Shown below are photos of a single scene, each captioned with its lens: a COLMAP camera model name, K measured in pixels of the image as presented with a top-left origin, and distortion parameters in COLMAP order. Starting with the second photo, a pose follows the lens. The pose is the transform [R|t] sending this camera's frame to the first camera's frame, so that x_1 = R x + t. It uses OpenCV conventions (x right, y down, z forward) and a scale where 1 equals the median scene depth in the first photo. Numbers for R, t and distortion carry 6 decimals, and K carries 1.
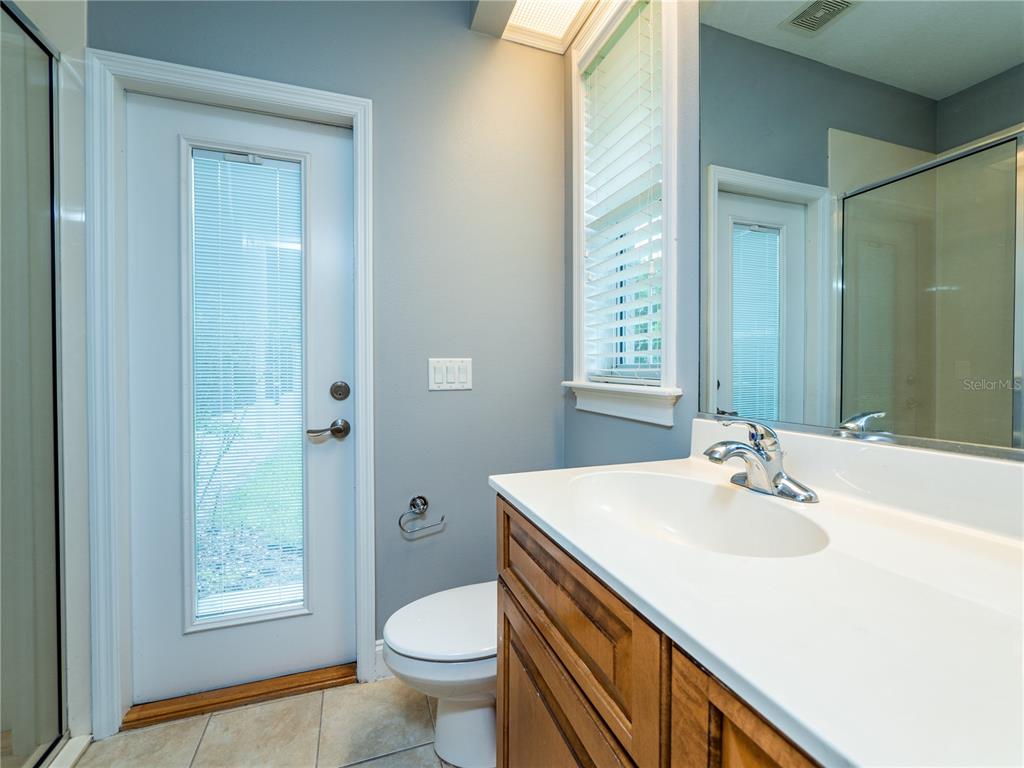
lens RADIAL K [[438.6, 0, 511.3], [0, 438.6, 375.7], [0, 0, 1]] dist [-0.001544, 0.000102]
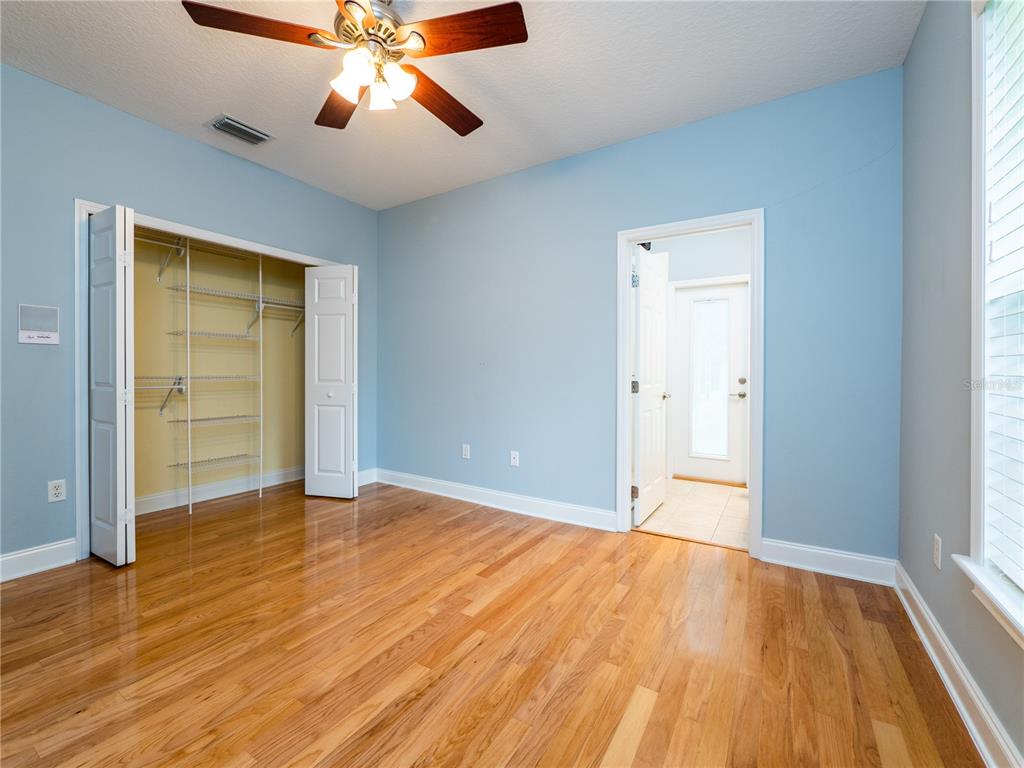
lens RADIAL K [[438.6, 0, 511.3], [0, 438.6, 375.7], [0, 0, 1]] dist [-0.001544, 0.000102]
pose [[0.628190, 0.011590, -0.777974, 0.896514], [-0.015633, 0.999875, 0.002273, 0.017318], [0.777903, 0.010734, 0.628293, -1.990484]]
